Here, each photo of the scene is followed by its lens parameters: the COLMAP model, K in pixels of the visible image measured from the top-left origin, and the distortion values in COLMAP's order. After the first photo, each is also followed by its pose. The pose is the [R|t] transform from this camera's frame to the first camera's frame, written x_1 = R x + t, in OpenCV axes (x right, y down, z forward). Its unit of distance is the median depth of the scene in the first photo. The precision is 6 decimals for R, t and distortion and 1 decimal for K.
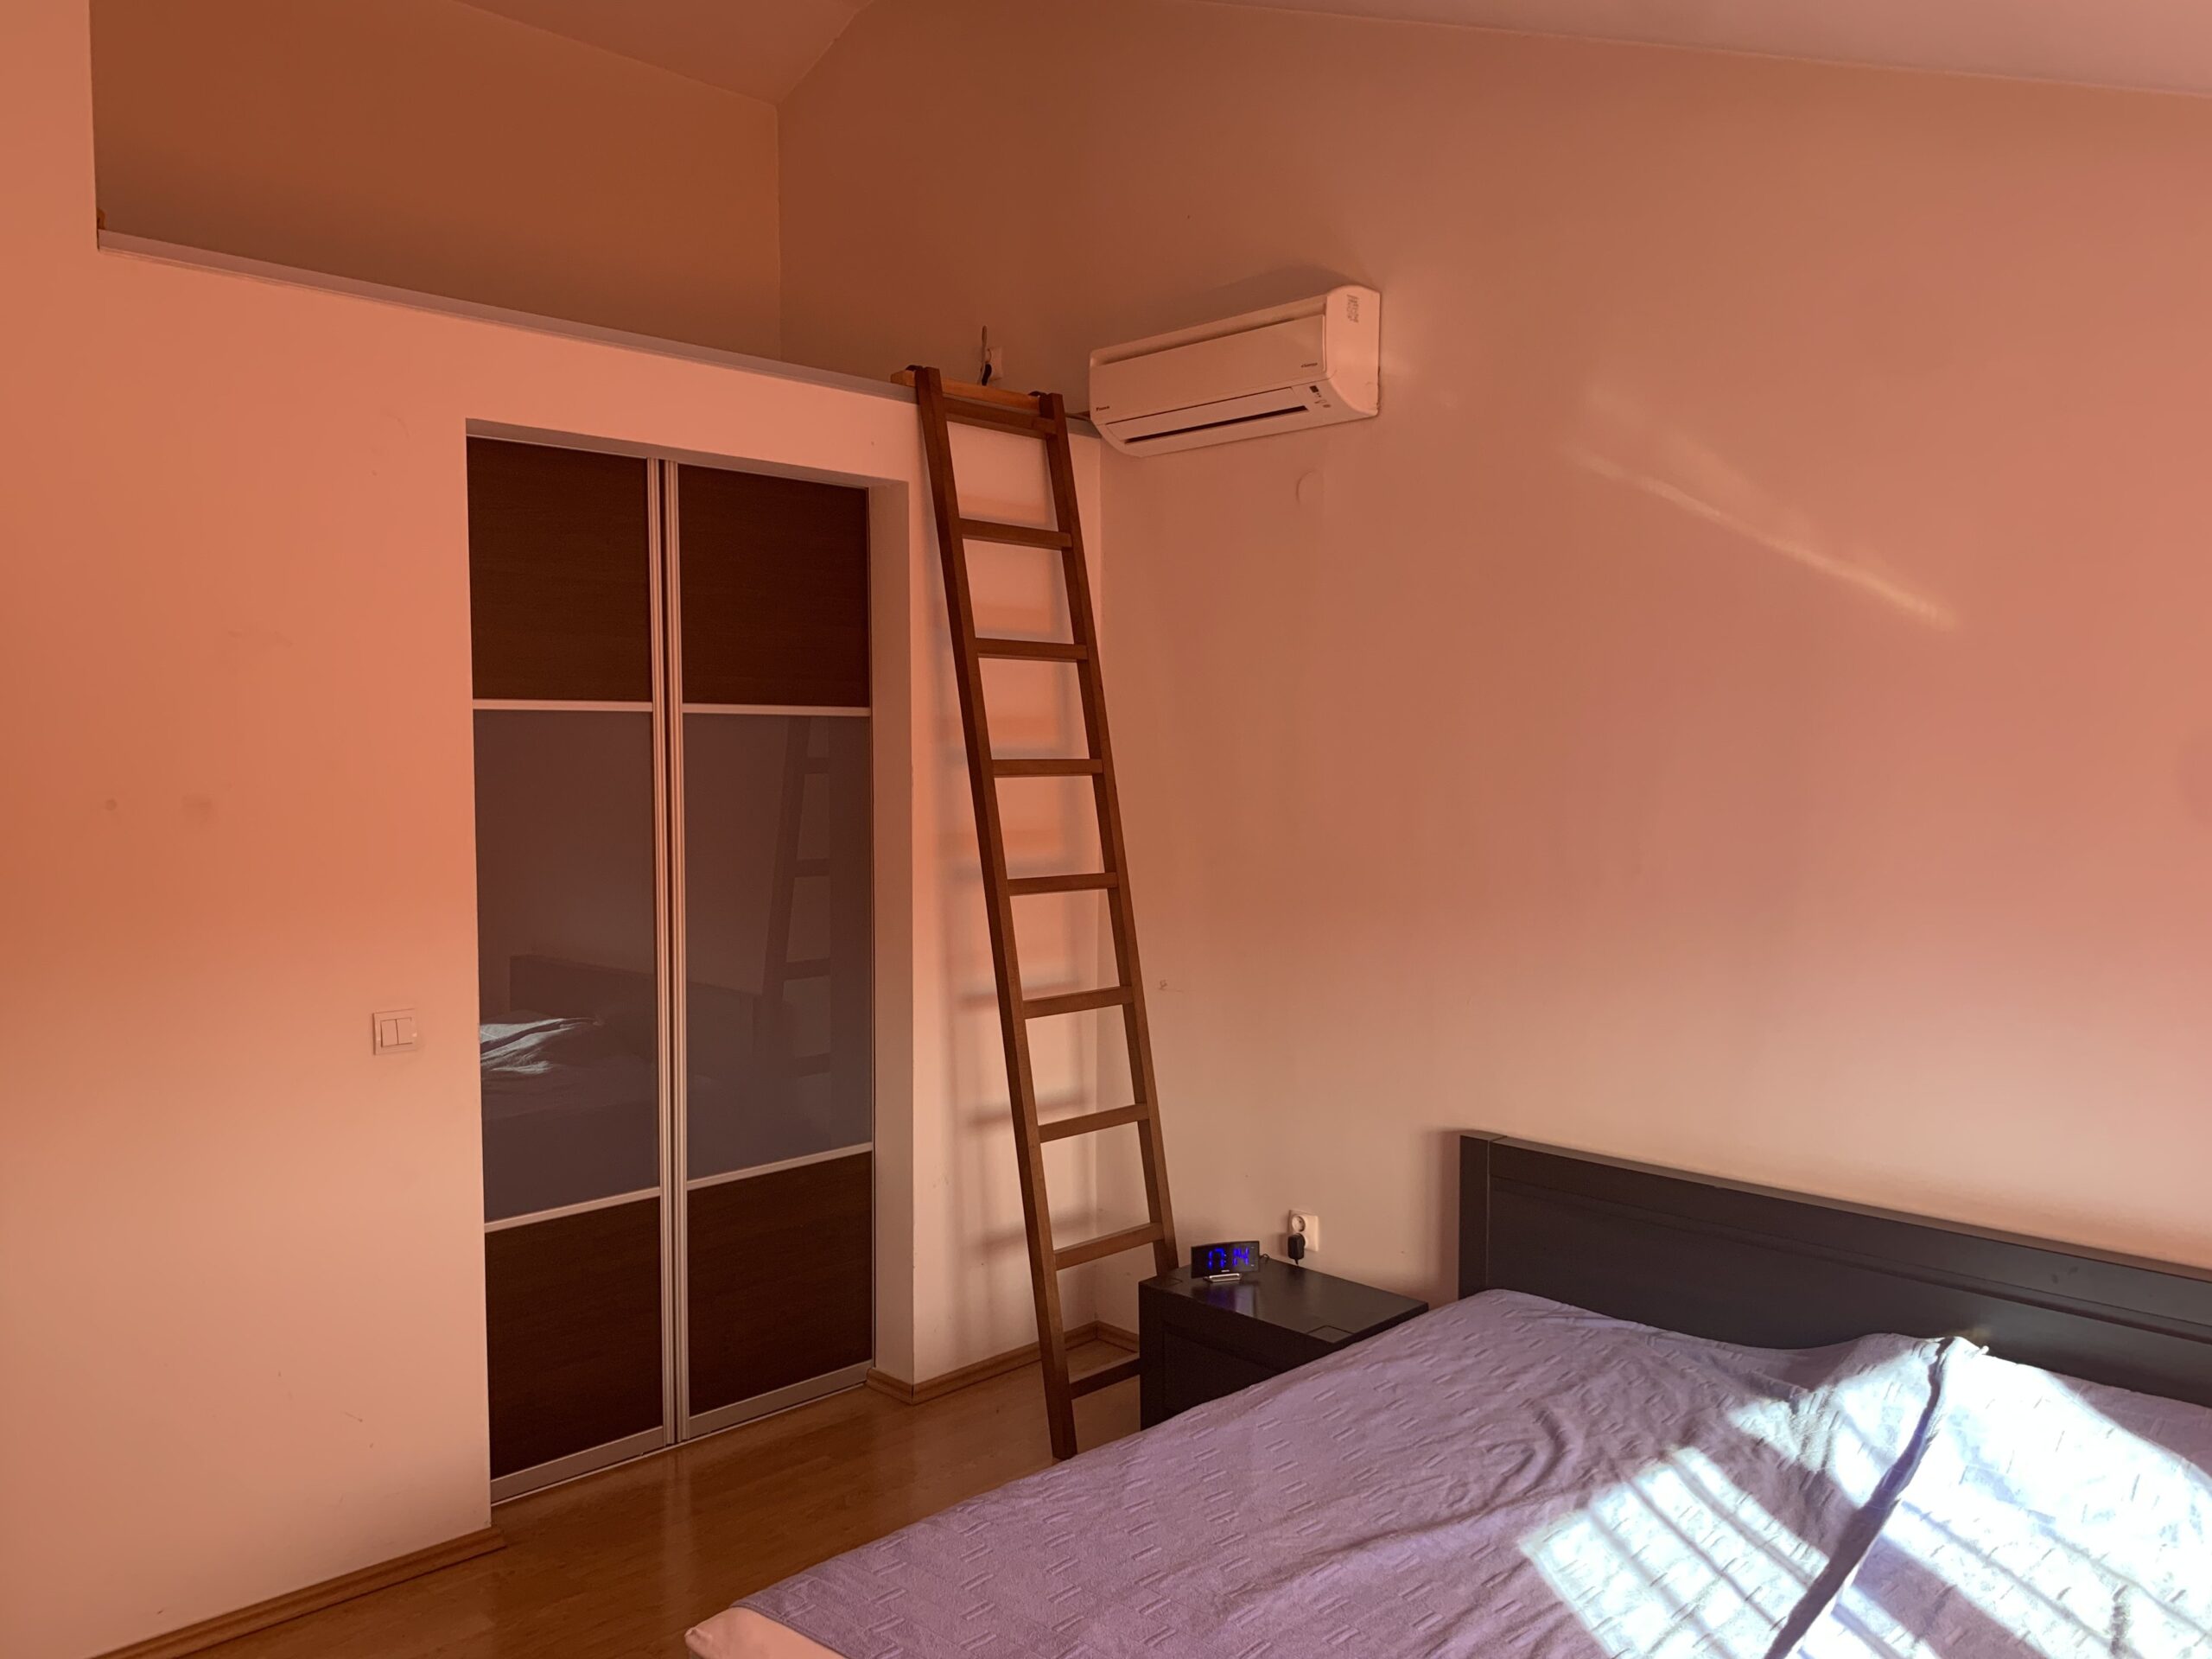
lens RADIAL K [[1686.3, 0, 1106.0], [0, 1686.3, 829.5], [0, 0, 1]] dist [0.001908, 0.002671]
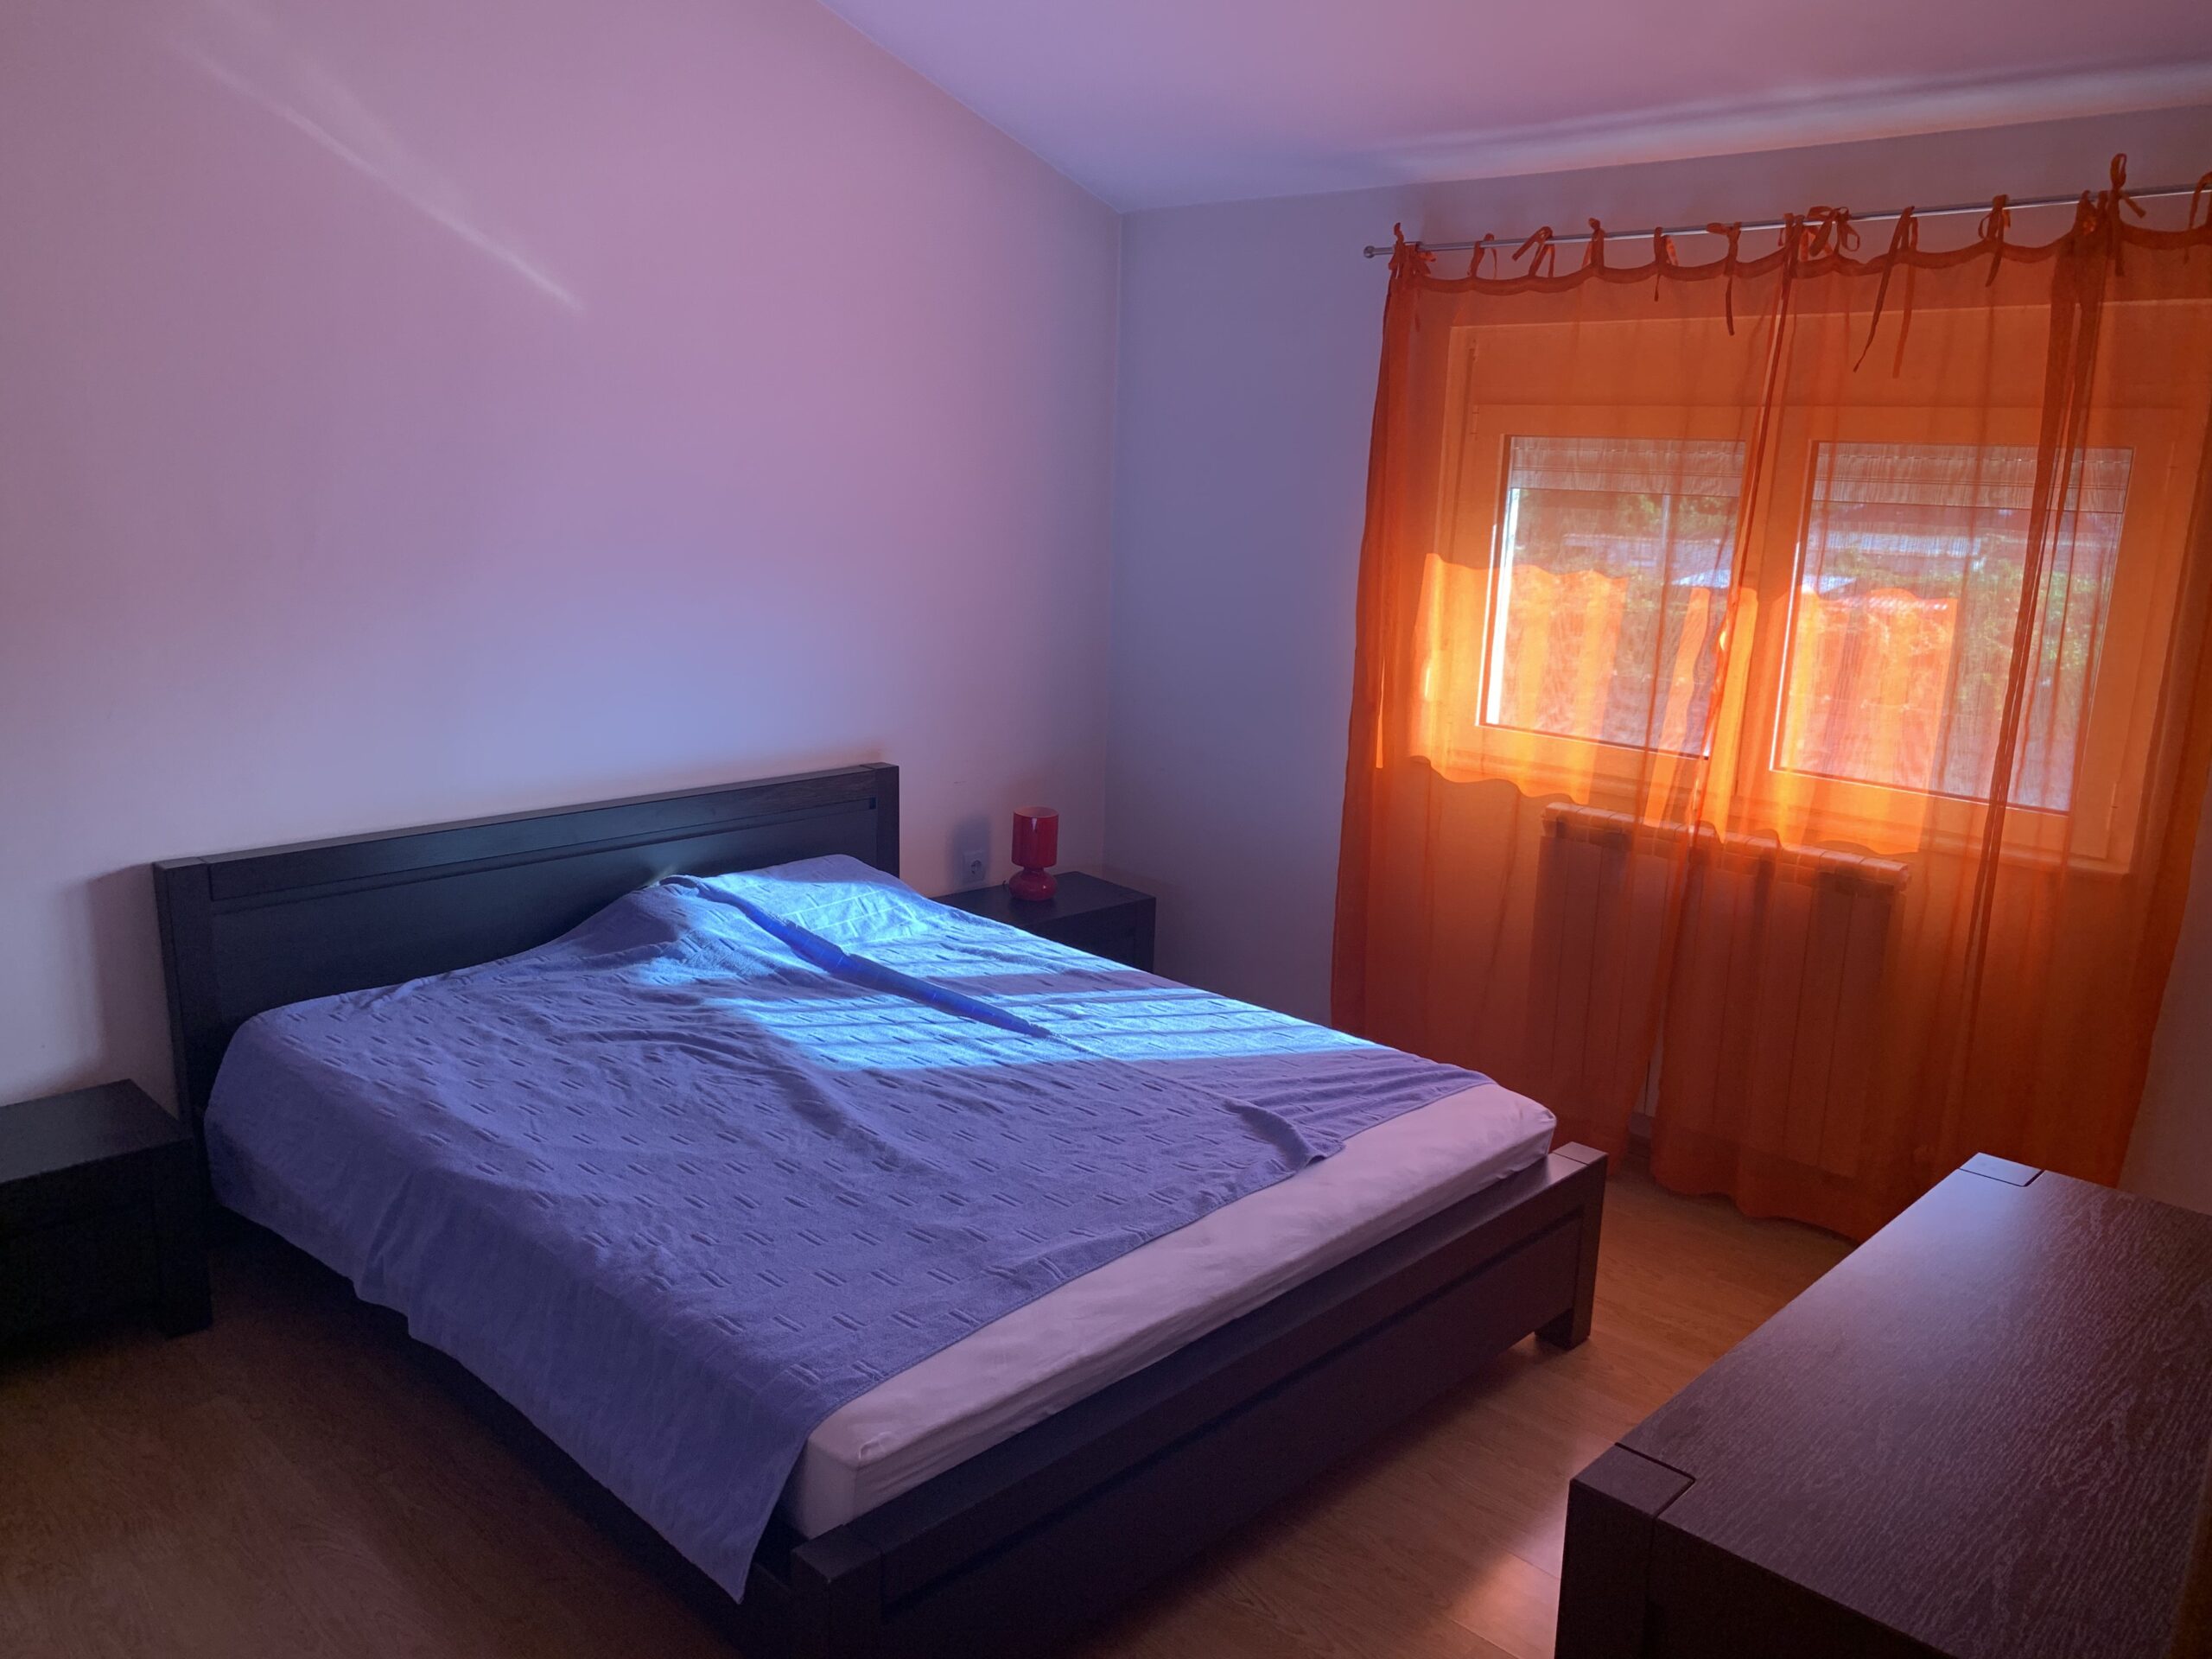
lens RADIAL K [[1686.3, 0, 1106.0], [0, 1686.3, 829.5], [0, 0, 1]] dist [0.001908, 0.002671]
pose [[0.005984, -0.227078, 0.973858, -0.800859], [0.024430, 0.973618, 0.226872, -0.027141], [-0.999684, 0.022434, 0.011373, 0.666516]]
